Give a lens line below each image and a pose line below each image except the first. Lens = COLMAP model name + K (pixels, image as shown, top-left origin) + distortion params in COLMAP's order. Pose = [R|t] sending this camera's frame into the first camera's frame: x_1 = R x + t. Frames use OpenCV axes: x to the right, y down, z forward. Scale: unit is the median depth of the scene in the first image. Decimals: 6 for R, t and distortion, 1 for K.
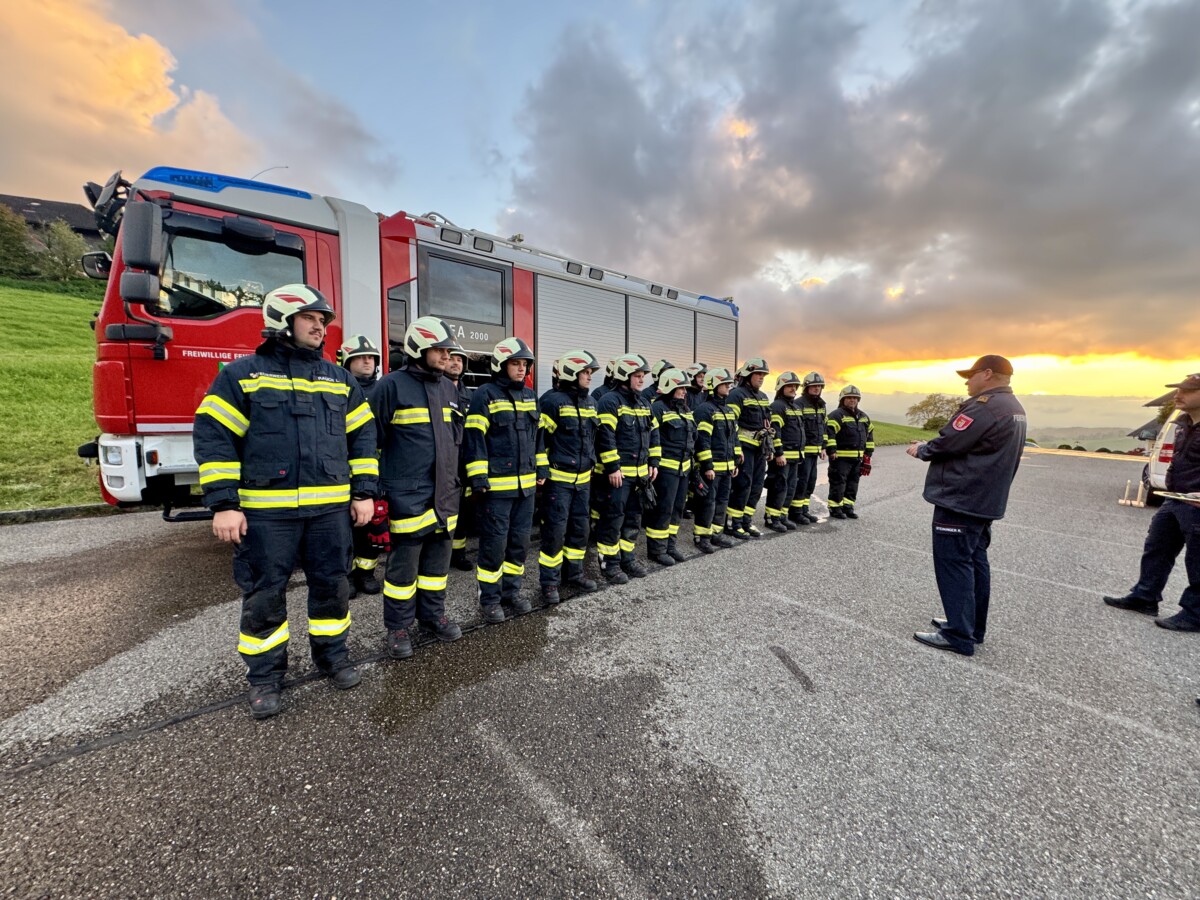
lens RADIAL K [[480.4, 0, 601.7], [0, 480.4, 442.4], [0, 0, 1]] dist [-0.002769, -0.000137]
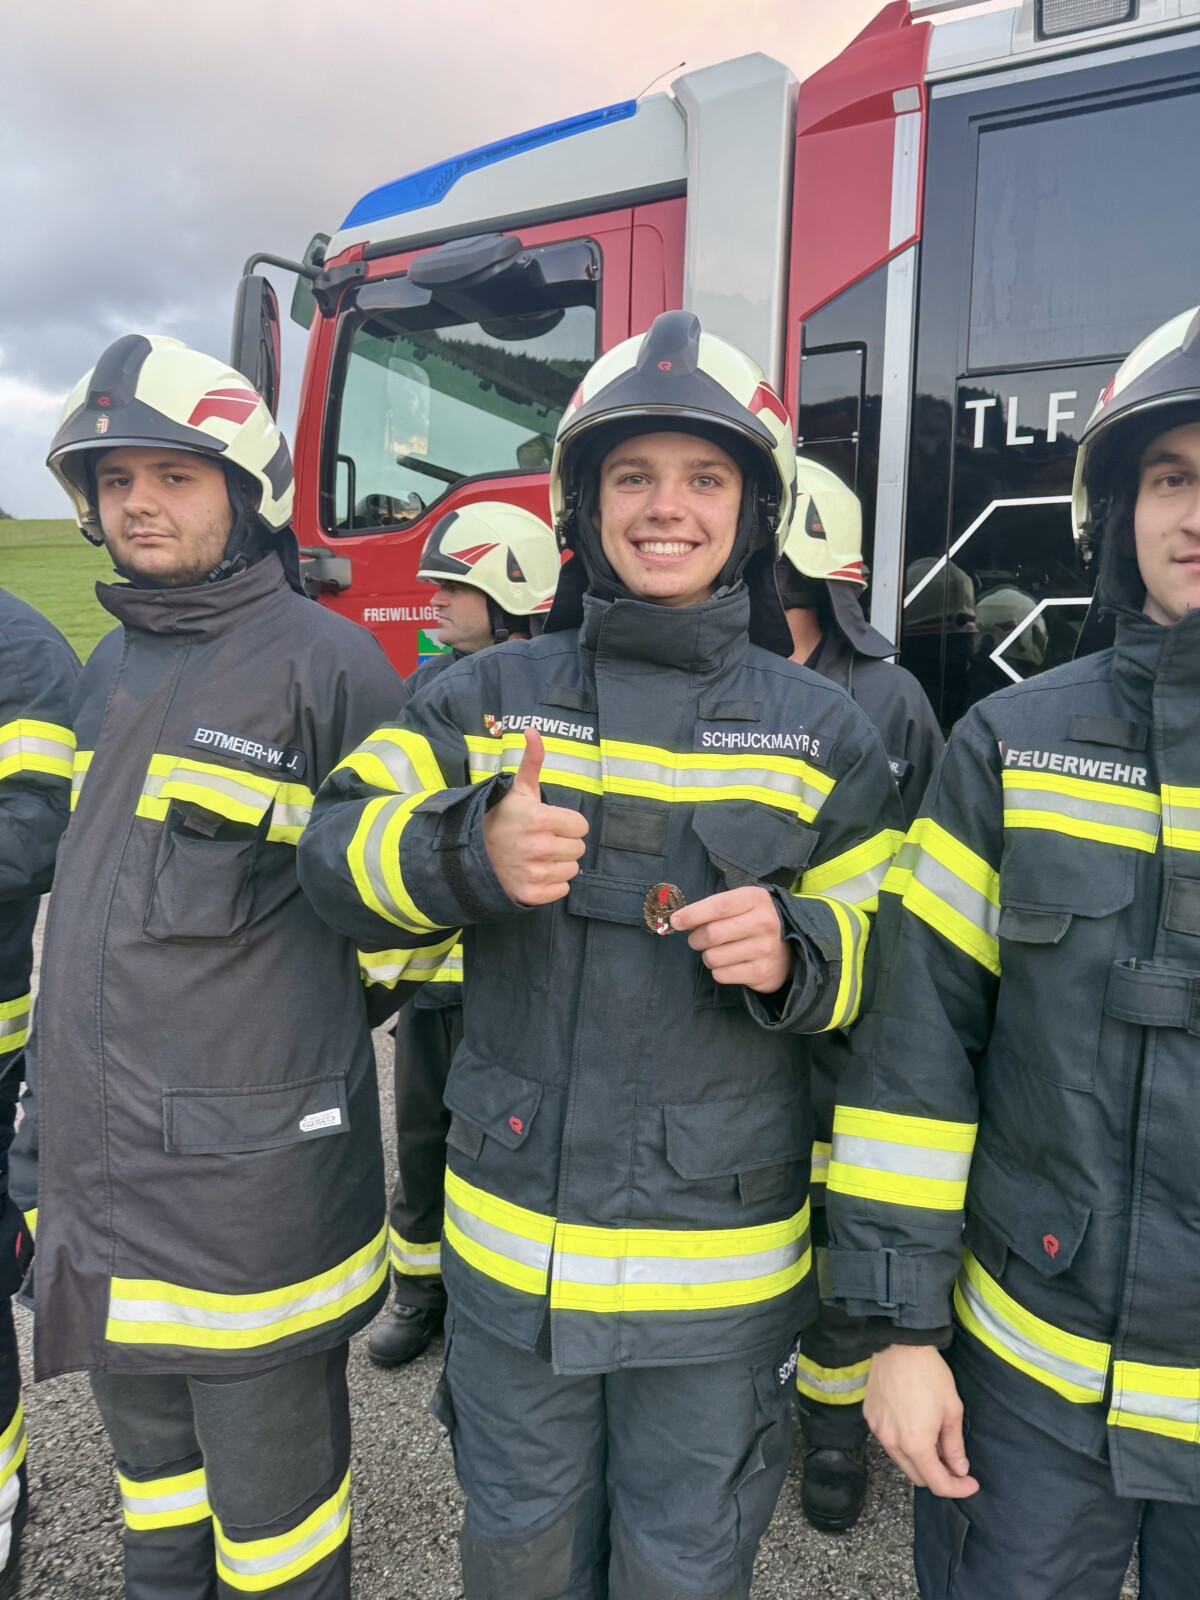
lens RADIAL K [[1110.6, 0, 620.9], [0, 1110.6, 804.1], [0, 0, 1]] dist [0.064244, -0.065902]
pose [[0.403782, 0.054898, -0.913206, 0.132466], [-0.086282, 0.996034, 0.021727, -0.056343], [0.910777, 0.070021, 0.406918, 0.772096]]
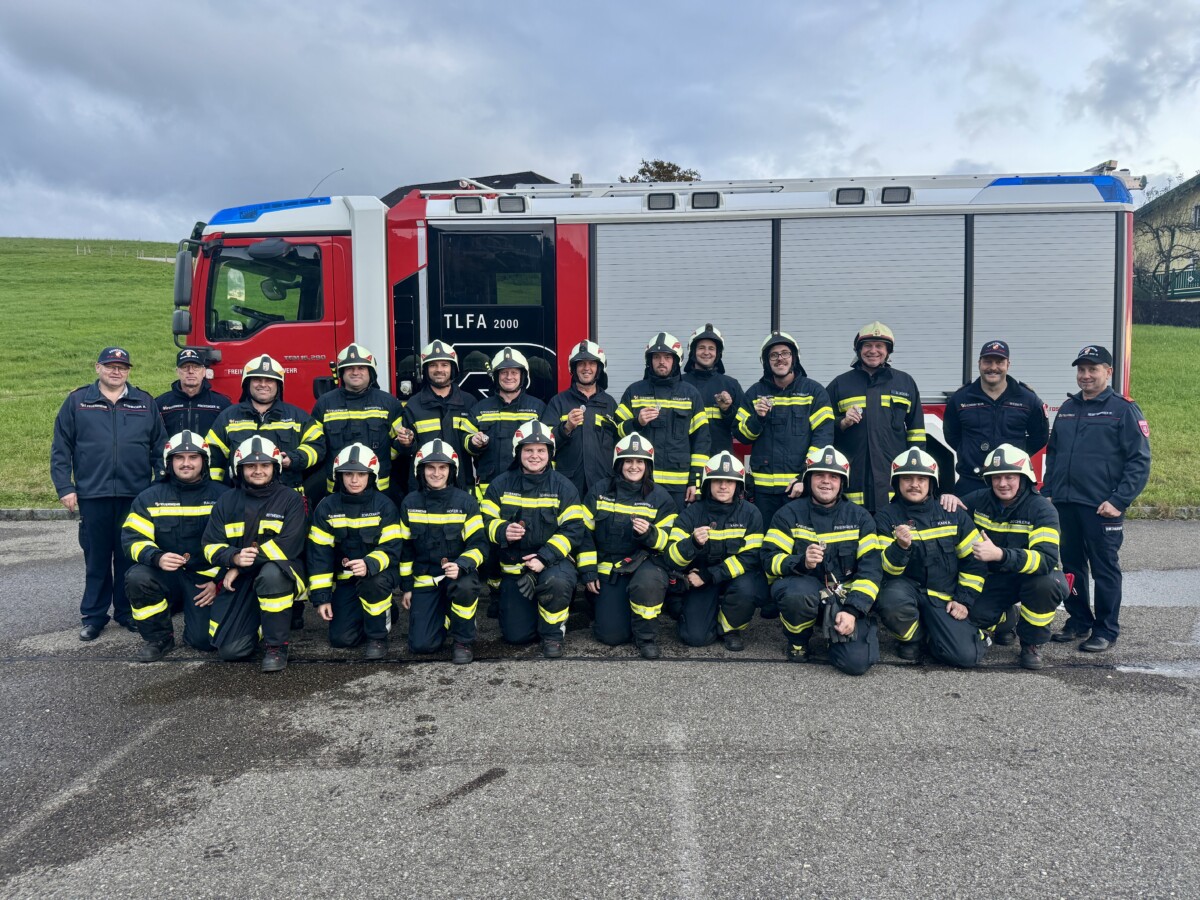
lens RADIAL K [[837.6, 0, 597.9], [0, 837.6, 448.2], [0, 0, 1]] dist [0.062459, -0.086174]
pose [[0.718594, 0.023918, -0.695019, 1.066142], [-0.026117, 0.999632, 0.007399, -0.043785], [0.694940, 0.012835, 0.718954, 0.169337]]
